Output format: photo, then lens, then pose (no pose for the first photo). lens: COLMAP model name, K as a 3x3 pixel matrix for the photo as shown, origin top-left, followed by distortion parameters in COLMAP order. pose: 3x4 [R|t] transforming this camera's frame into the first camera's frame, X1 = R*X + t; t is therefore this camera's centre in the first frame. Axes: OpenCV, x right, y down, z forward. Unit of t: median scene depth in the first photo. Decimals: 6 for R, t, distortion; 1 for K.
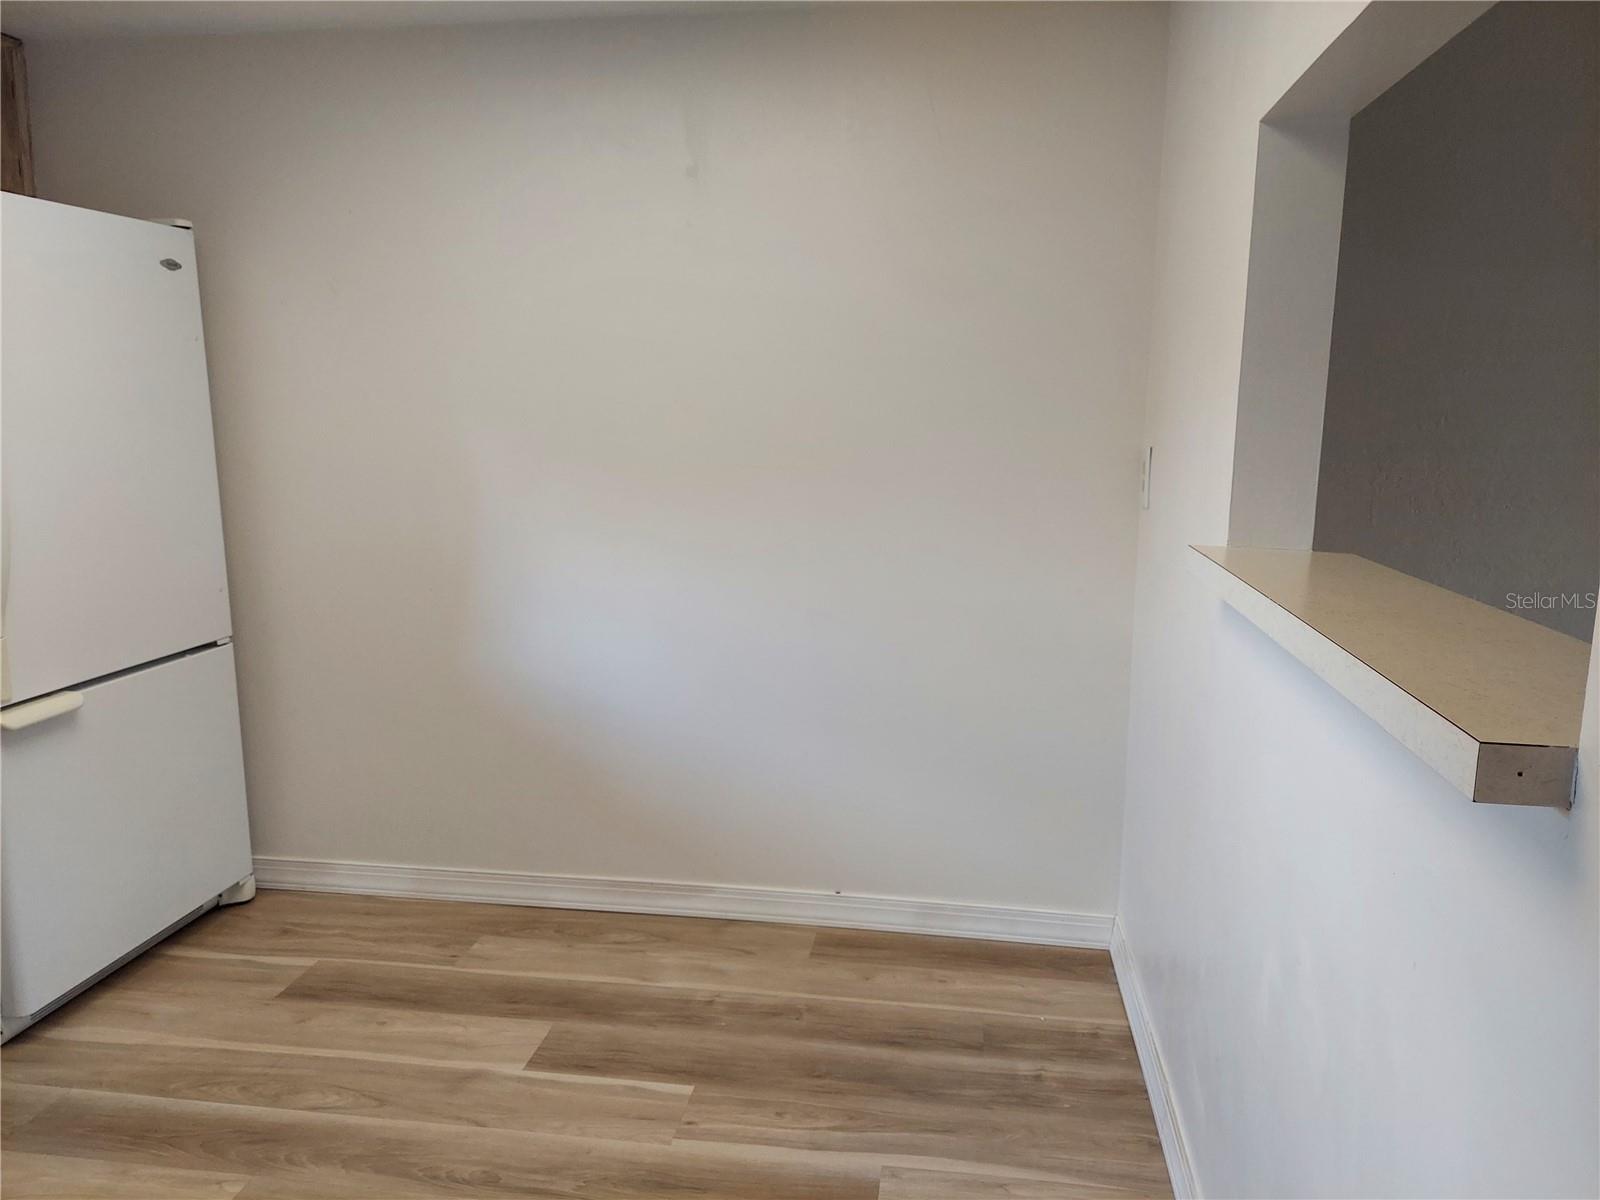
lens RADIAL K [[1153.2, 0, 800.0], [0, 1153.2, 600.0], [0, 0, 1]] dist [0.104431, -0.112459]
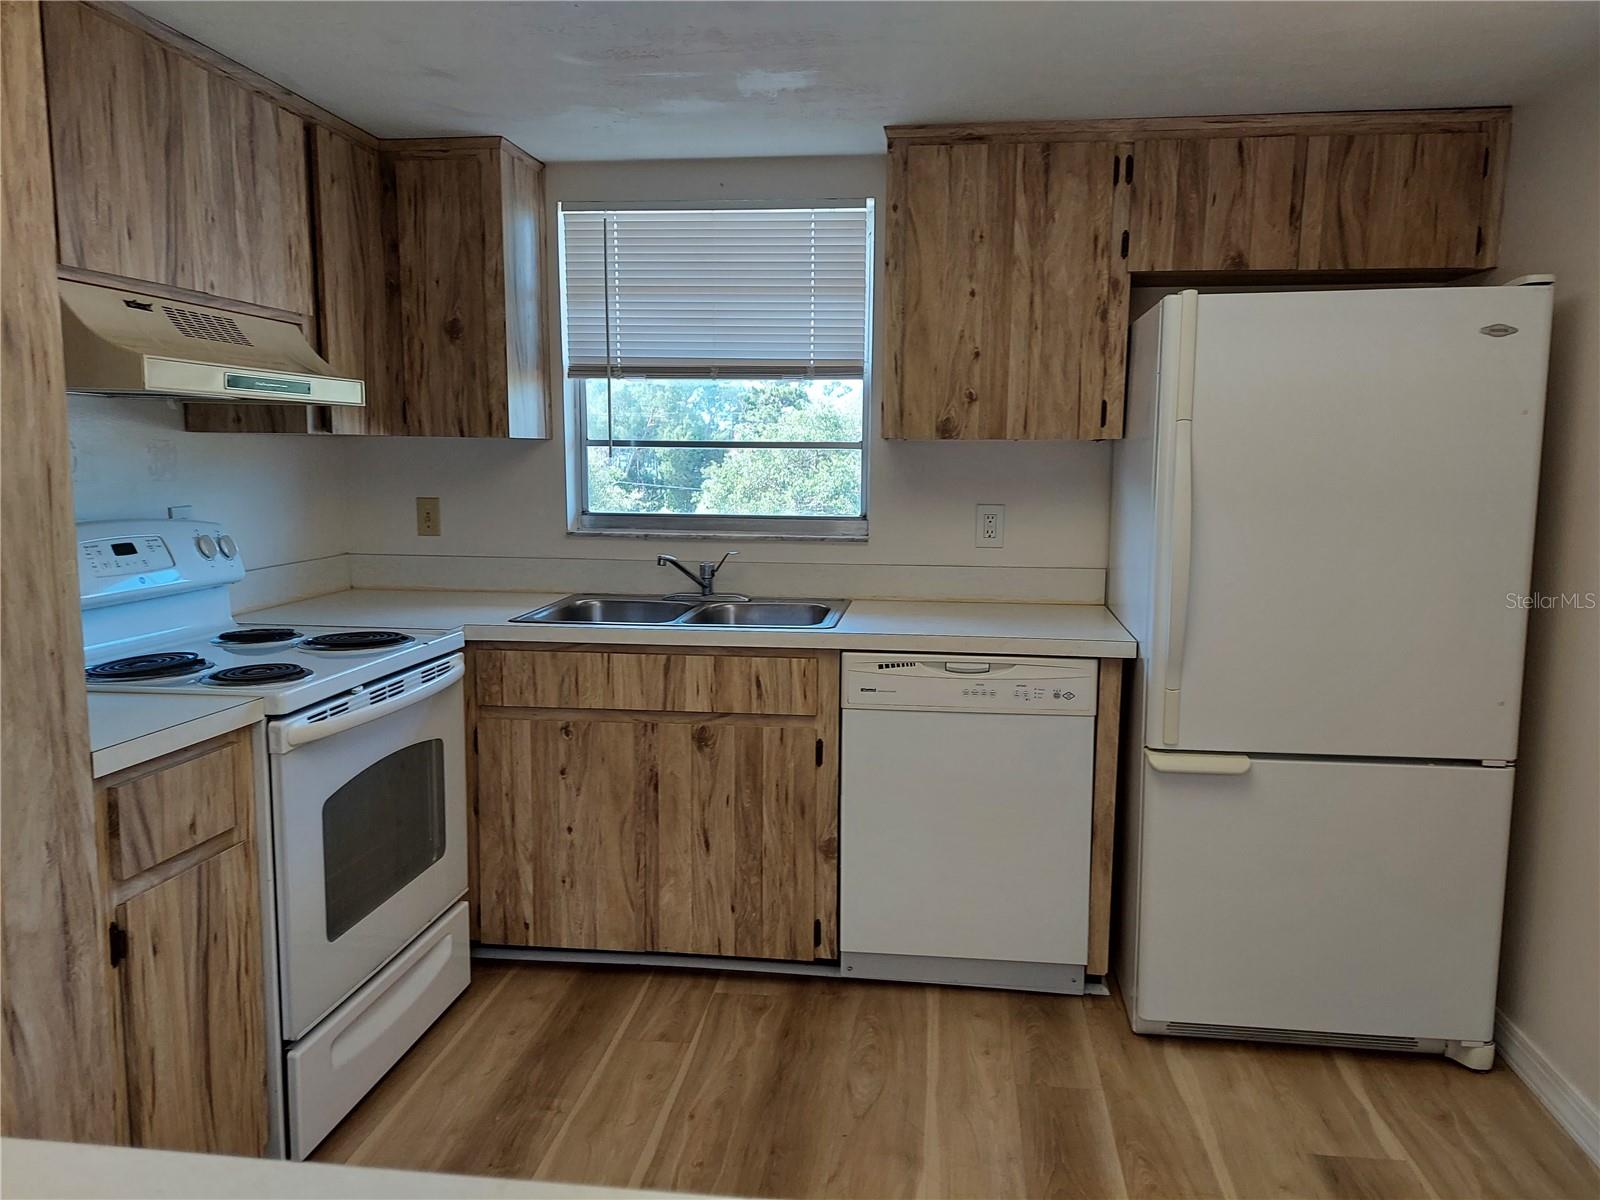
lens RADIAL K [[1153.2, 0, 800.0], [0, 1153.2, 600.0], [0, 0, 1]] dist [0.104431, -0.112459]
pose [[0.030118, 0.126783, -0.991473, 0.351598], [-0.162875, 0.979288, 0.120277, -0.109433], [0.986187, 0.157863, 0.050144, 0.478451]]
